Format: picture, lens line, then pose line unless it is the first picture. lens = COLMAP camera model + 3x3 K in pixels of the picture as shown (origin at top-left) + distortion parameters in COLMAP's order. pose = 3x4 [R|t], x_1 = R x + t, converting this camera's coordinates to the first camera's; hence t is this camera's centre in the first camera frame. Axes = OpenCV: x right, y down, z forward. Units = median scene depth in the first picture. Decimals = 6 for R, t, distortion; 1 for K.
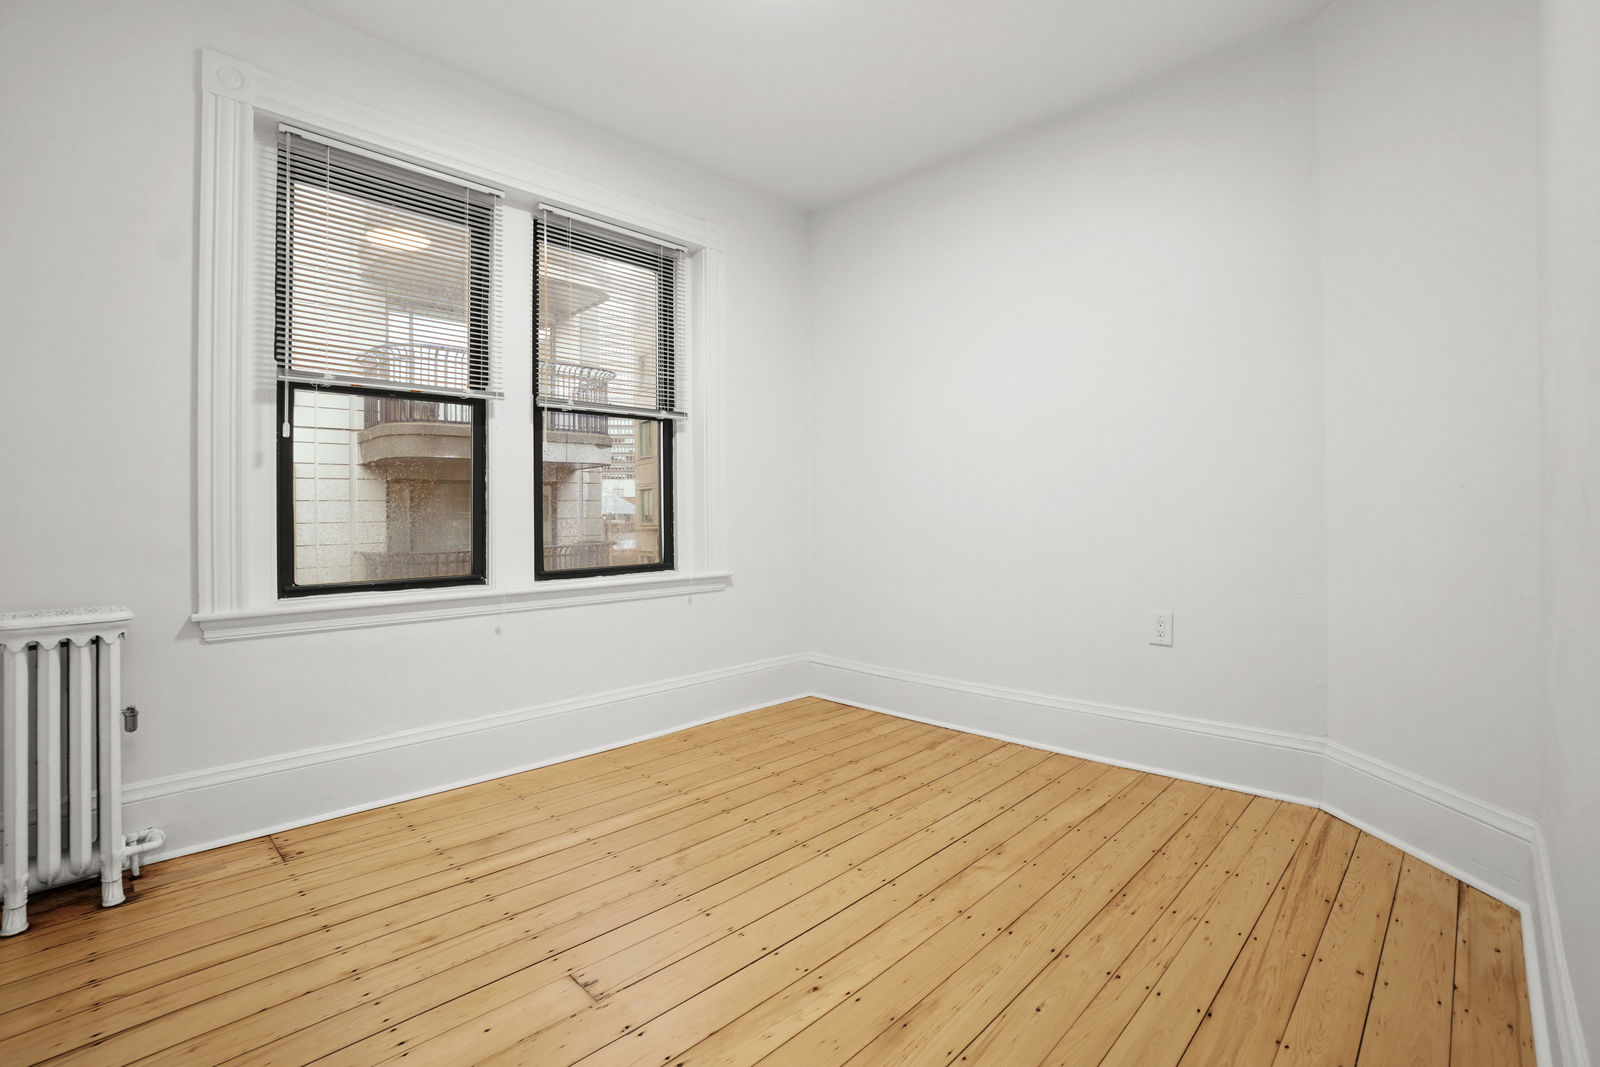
lens RADIAL K [[724.6, 0, 791.4], [0, 724.6, 518.5], [0, 0, 1]] dist [-0.068432, 0.025992]
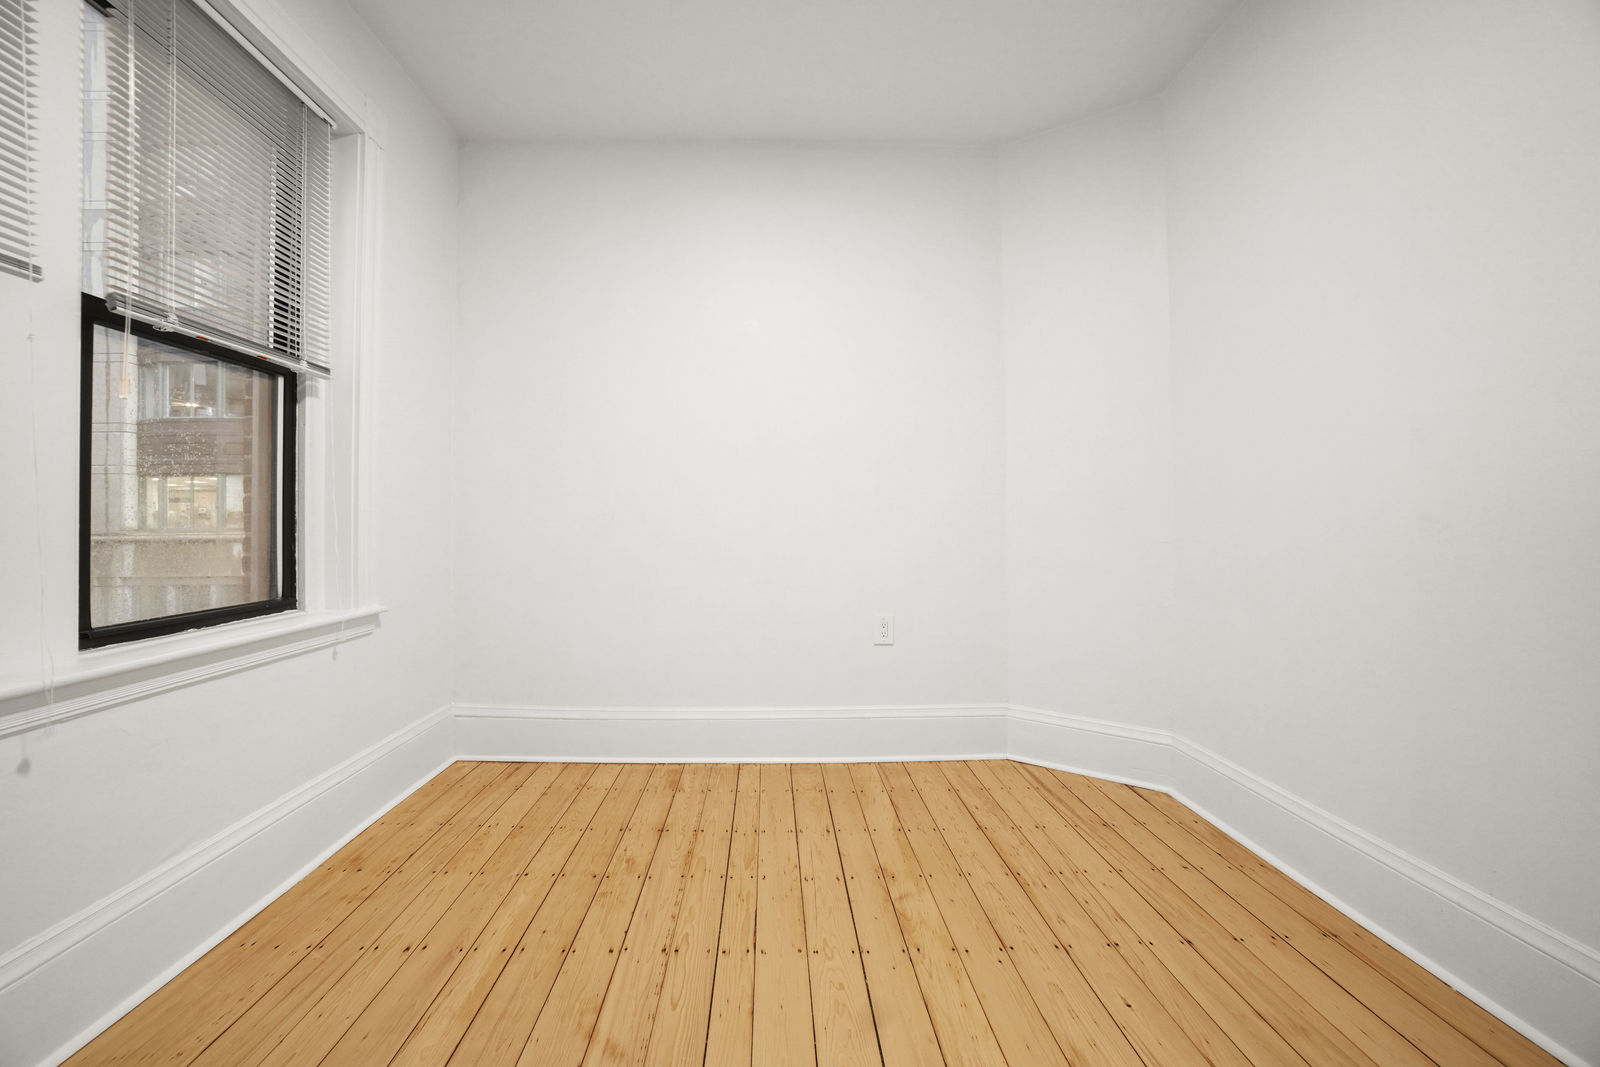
lens RADIAL K [[707.9, 0, 783.4], [0, 707.9, 518.4], [0, 0, 1]] dist [-0.065506, 0.024060]
pose [[0.703076, 0.014776, 0.710962, -0.383925], [-0.001803, 0.999818, -0.018997, 0.001347], [-0.711113, 0.012075, 0.702974, 0.338589]]
